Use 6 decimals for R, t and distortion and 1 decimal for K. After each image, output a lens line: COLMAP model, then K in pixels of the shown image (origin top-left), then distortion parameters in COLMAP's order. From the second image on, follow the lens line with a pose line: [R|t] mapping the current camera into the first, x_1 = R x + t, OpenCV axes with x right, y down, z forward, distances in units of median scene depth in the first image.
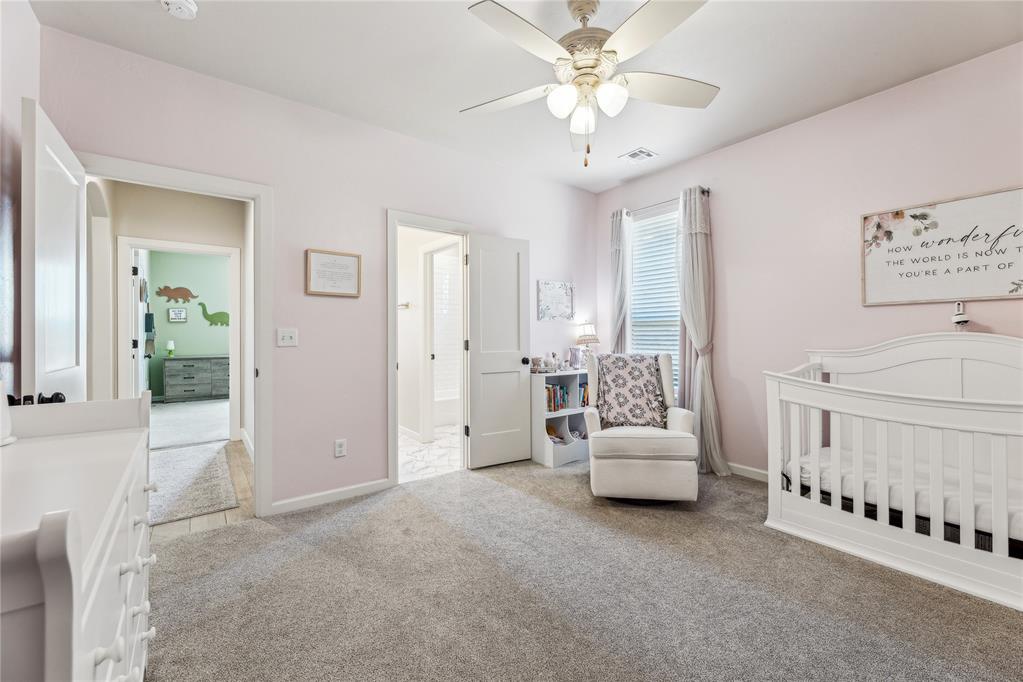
lens RADIAL K [[412.8, 0, 511.6], [0, 412.8, 335.2], [0, 0, 1]] dist [0.001764, 0.000055]
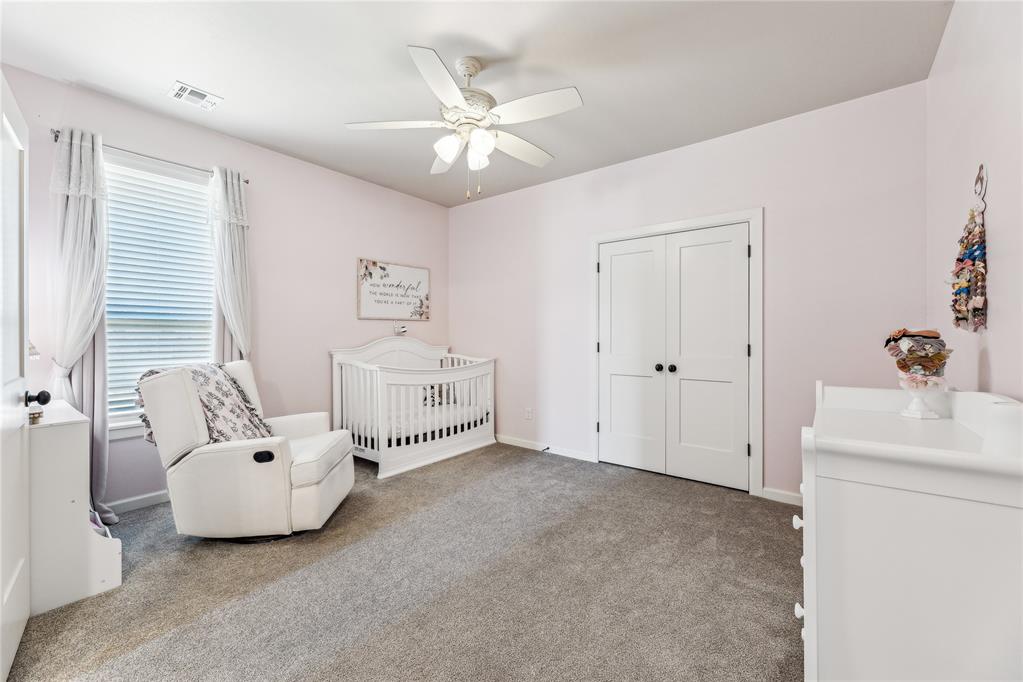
lens RADIAL K [[412.8, 0, 510.1], [0, 412.8, 336.1], [0, 0, 1]] dist [0.001764, 0.000055]
pose [[-0.245828, -0.002995, 0.969309, -0.787001], [-0.001853, 0.999995, 0.002620, -0.012801], [-0.969312, -0.001152, -0.245832, 0.902510]]
